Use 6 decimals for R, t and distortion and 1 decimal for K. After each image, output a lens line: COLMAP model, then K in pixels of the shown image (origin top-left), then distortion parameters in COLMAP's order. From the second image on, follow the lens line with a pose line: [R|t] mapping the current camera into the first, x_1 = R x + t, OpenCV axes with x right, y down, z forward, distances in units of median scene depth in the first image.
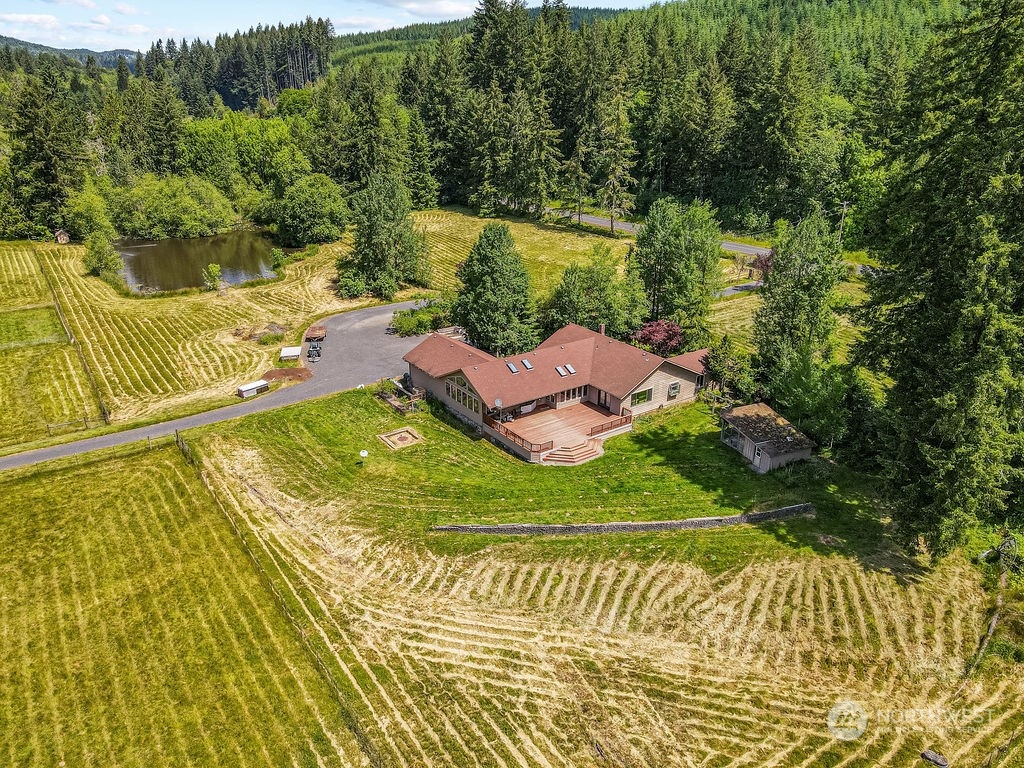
lens RADIAL K [[762.3, 0, 513.7], [0, 762.3, 385.3], [0, 0, 1]] dist [0.016107, -0.000589]
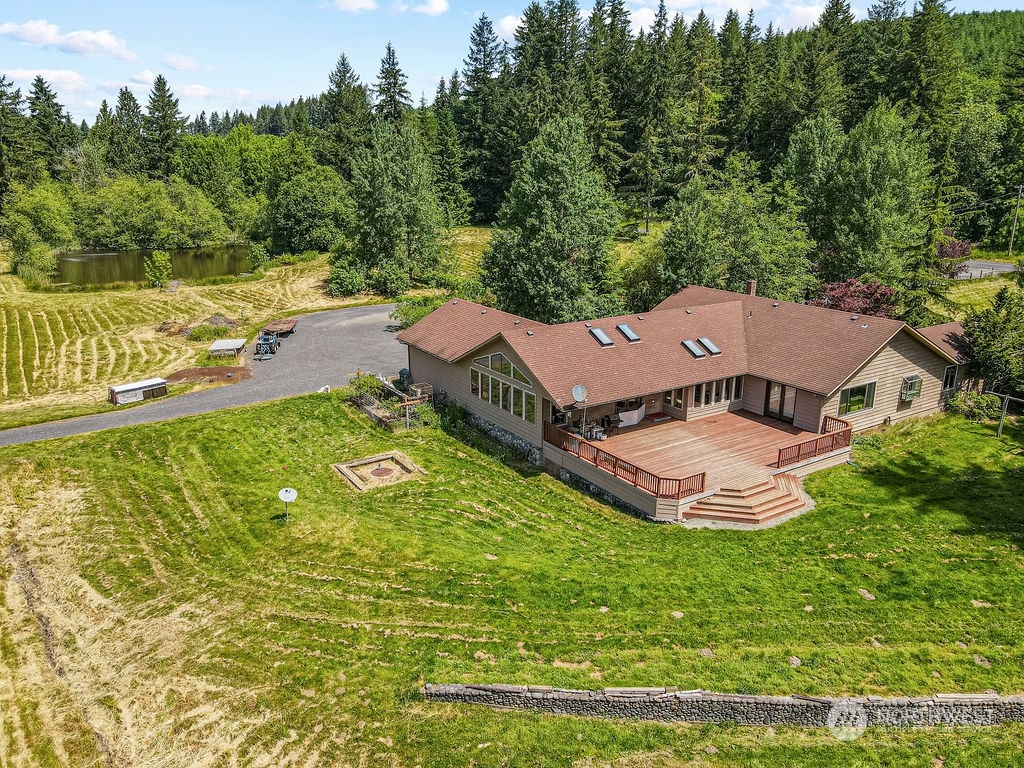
lens RADIAL K [[762.3, 0, 511.2], [0, 762.3, 380.1], [0, 0, 1]] dist [0.016107, -0.000589]
pose [[0.998871, 0.008920, -0.046664, -0.033379], [-0.013927, 0.994042, -0.108106, 0.055290], [0.045421, 0.108634, 0.993044, 0.438755]]
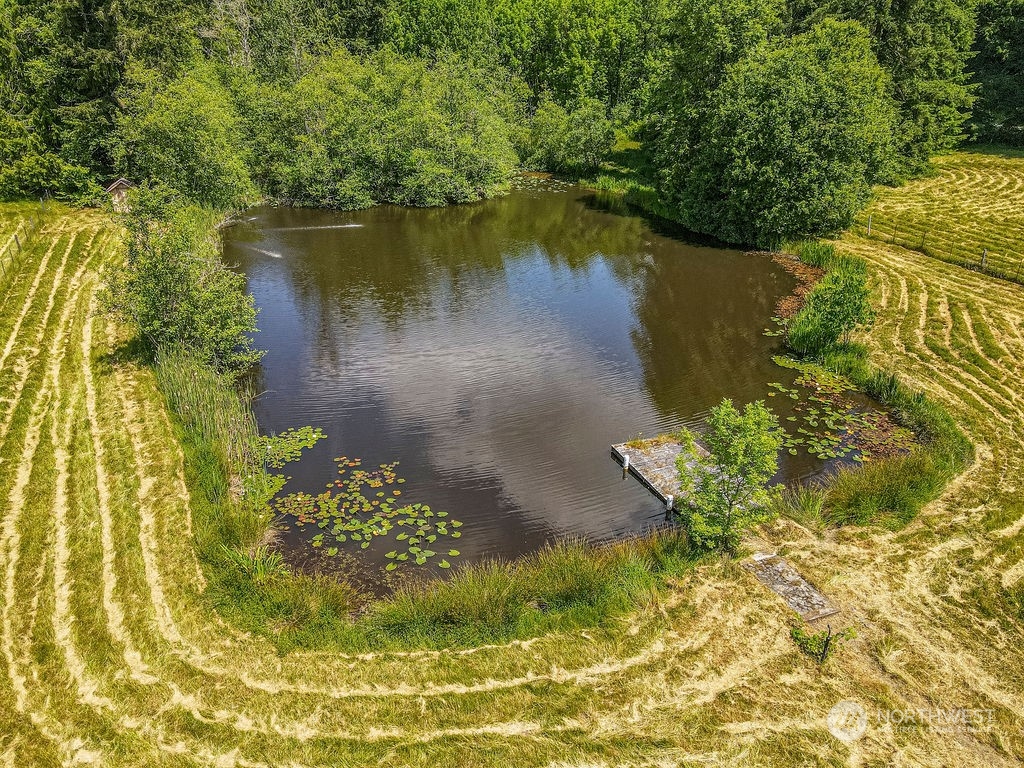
lens RADIAL K [[762.3, 0, 504.9], [0, 762.3, 384.6], [0, 0, 1]] dist [0.016107, -0.000589]
pose [[0.981477, 0.074515, -0.176494, -0.598312], [-0.066569, 0.996502, 0.050530, -0.241335], [0.179641, -0.037845, 0.983004, 1.199426]]
